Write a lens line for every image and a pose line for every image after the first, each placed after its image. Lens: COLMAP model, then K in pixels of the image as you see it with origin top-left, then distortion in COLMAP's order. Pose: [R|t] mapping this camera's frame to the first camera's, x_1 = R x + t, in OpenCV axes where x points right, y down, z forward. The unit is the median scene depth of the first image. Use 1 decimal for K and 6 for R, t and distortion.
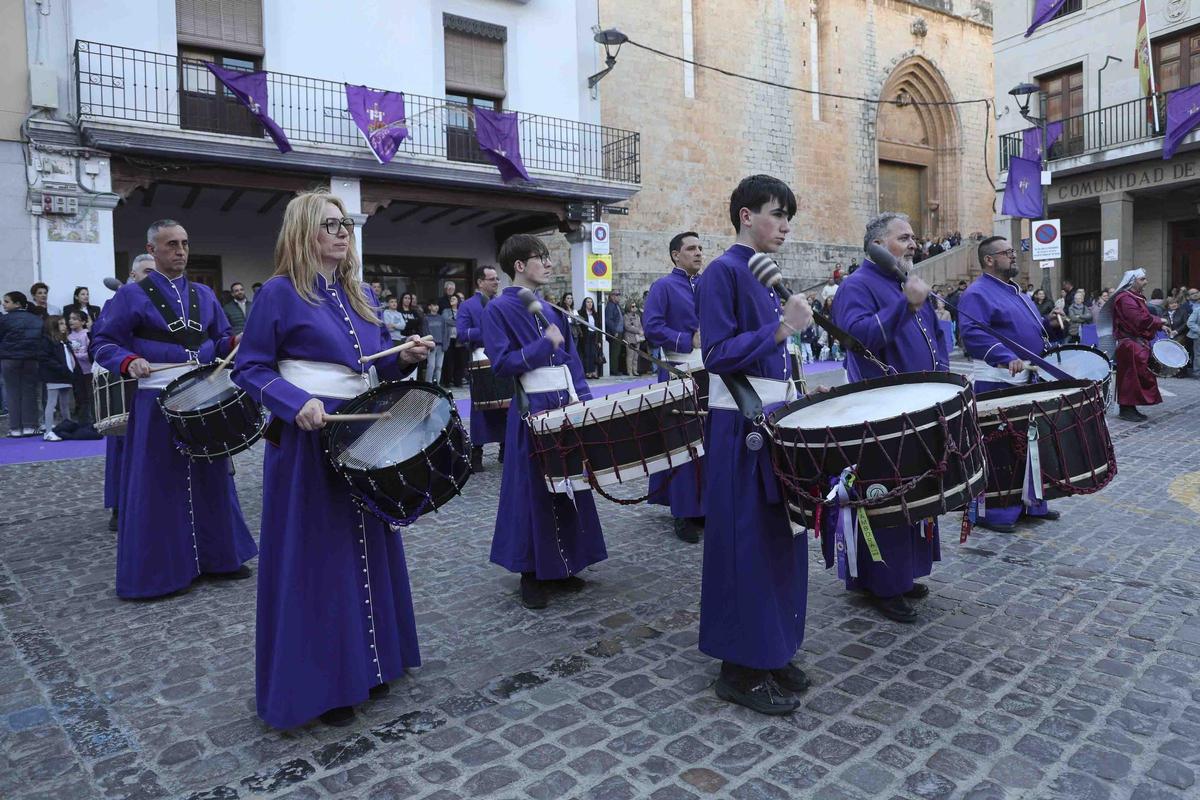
lens RADIAL K [[827.6, 0, 600.0], [0, 827.6, 400.0], [0, 0, 1]] dist [-0.089837, 0.067656]
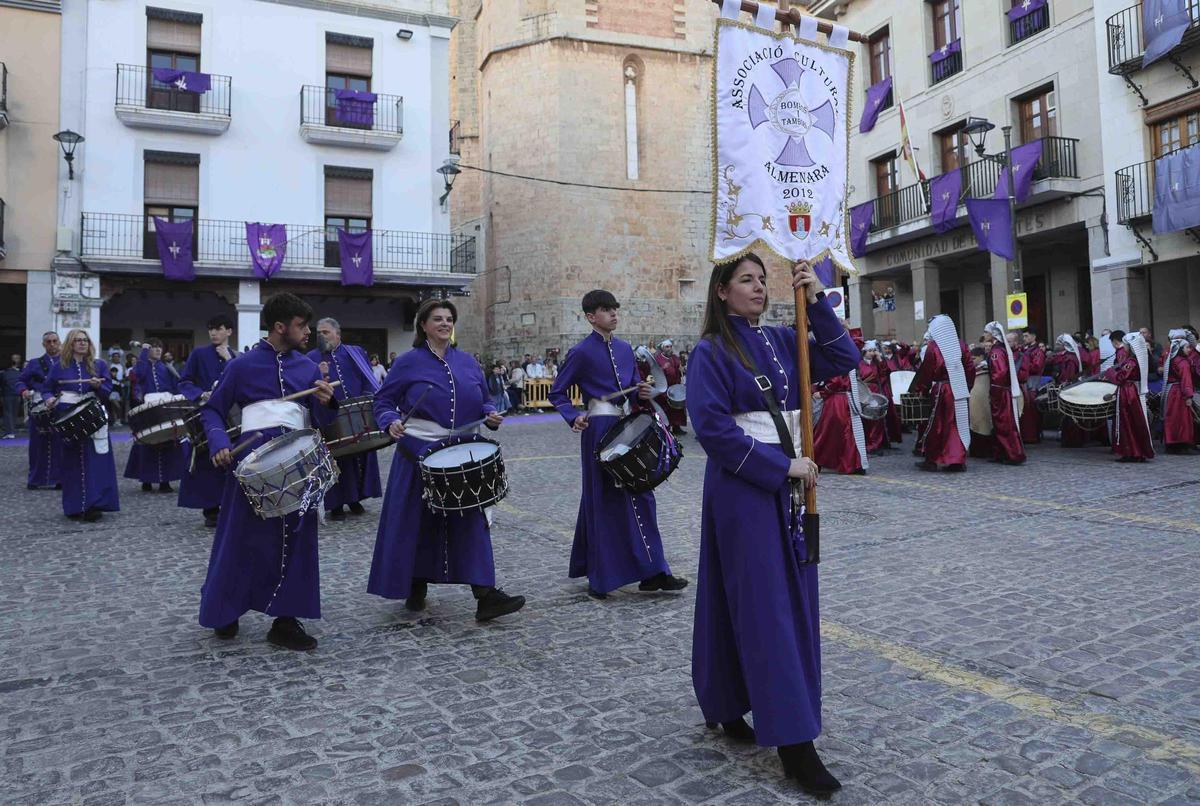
lens RADIAL K [[910.1, 0, 551.3], [0, 910.1, 368.9], [0, 0, 1]] dist [-0.093386, 0.085099]
pose [[0.977615, -0.004172, -0.210361, 0.621896], [-0.017658, 0.994649, -0.101789, 0.052440], [0.209660, 0.103225, 0.972310, -0.518453]]
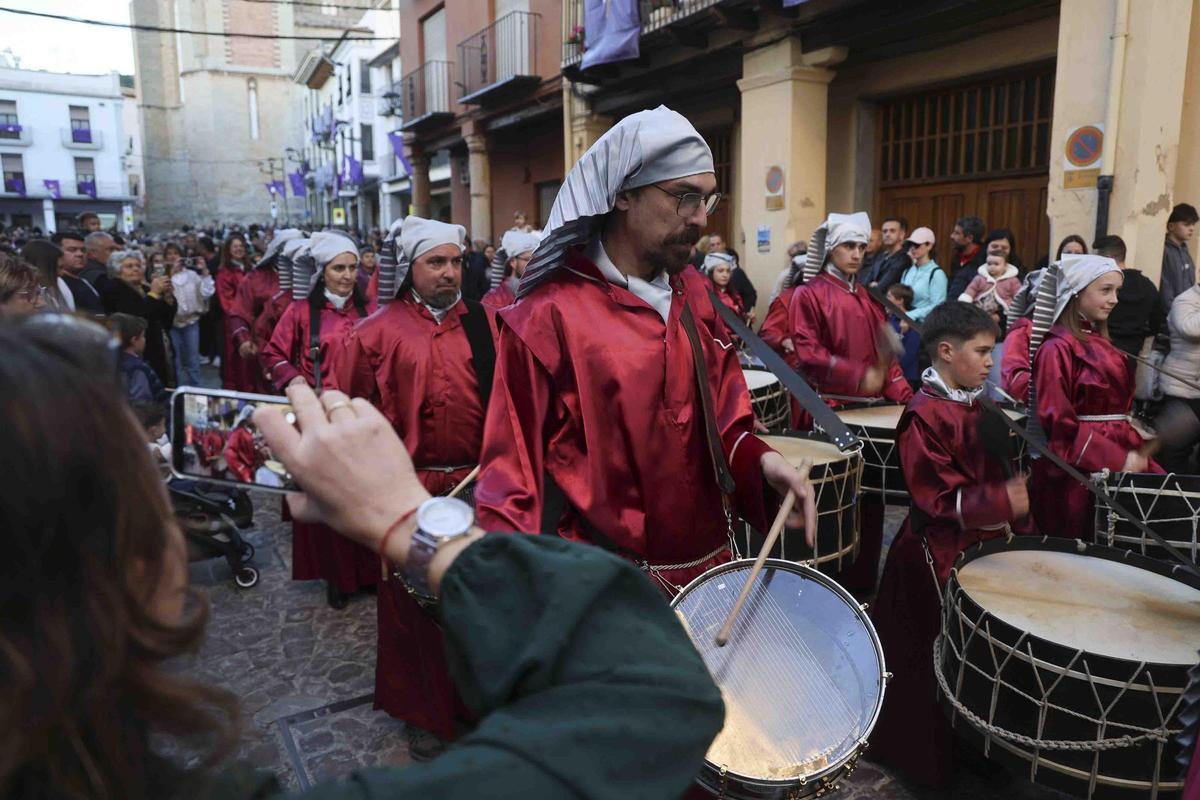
lens RADIAL K [[827.6, 0, 600.0], [0, 827.6, 400.0], [0, 0, 1]] dist [-0.089837, 0.067656]
pose [[0.998795, 0.025479, -0.041948, 3.019989], [-0.020557, 0.993283, 0.113865, 0.256890], [0.044568, -0.112866, 0.992610, -3.456169]]
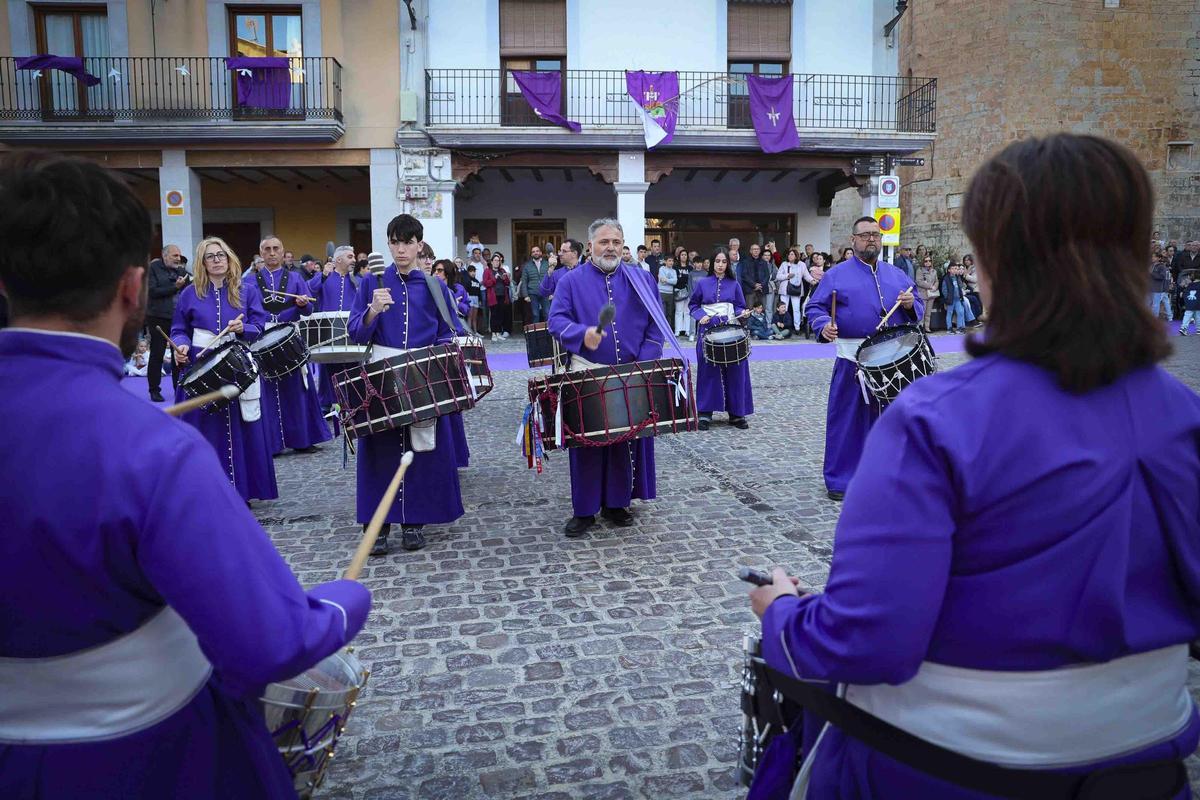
lens RADIAL K [[827.6, 0, 600.0], [0, 827.6, 400.0], [0, 0, 1]] dist [-0.089837, 0.067656]
pose [[0.846921, 0.081356, -0.525457, 0.309855], [-0.044507, 0.995604, 0.082413, -0.016795], [0.529852, -0.046411, 0.846819, -0.027465]]
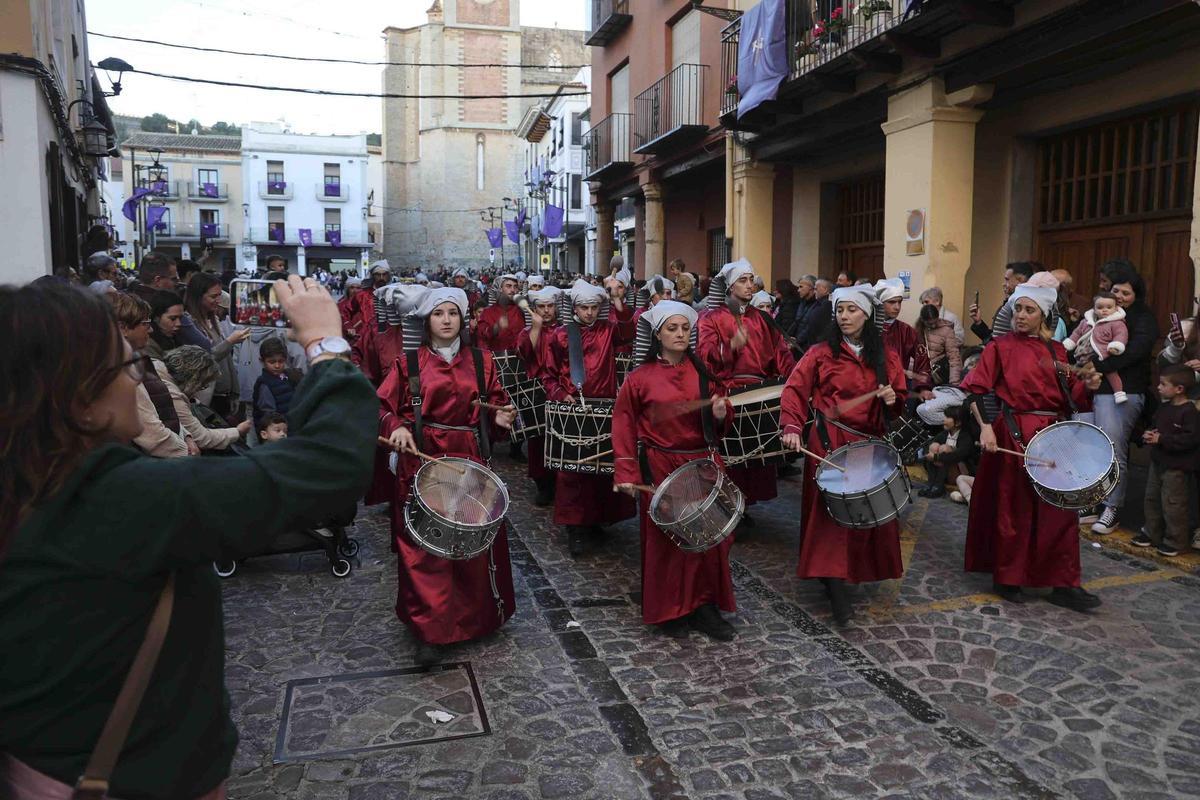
lens RADIAL K [[843.8, 0, 600.0], [0, 843.8, 400.0], [0, 0, 1]] dist [-0.096437, 0.082317]
pose [[0.954555, 0.062598, -0.291387, 3.079816], [-0.046006, 0.996924, 0.063457, 0.259277], [0.294463, -0.047168, 0.954498, -3.467163]]
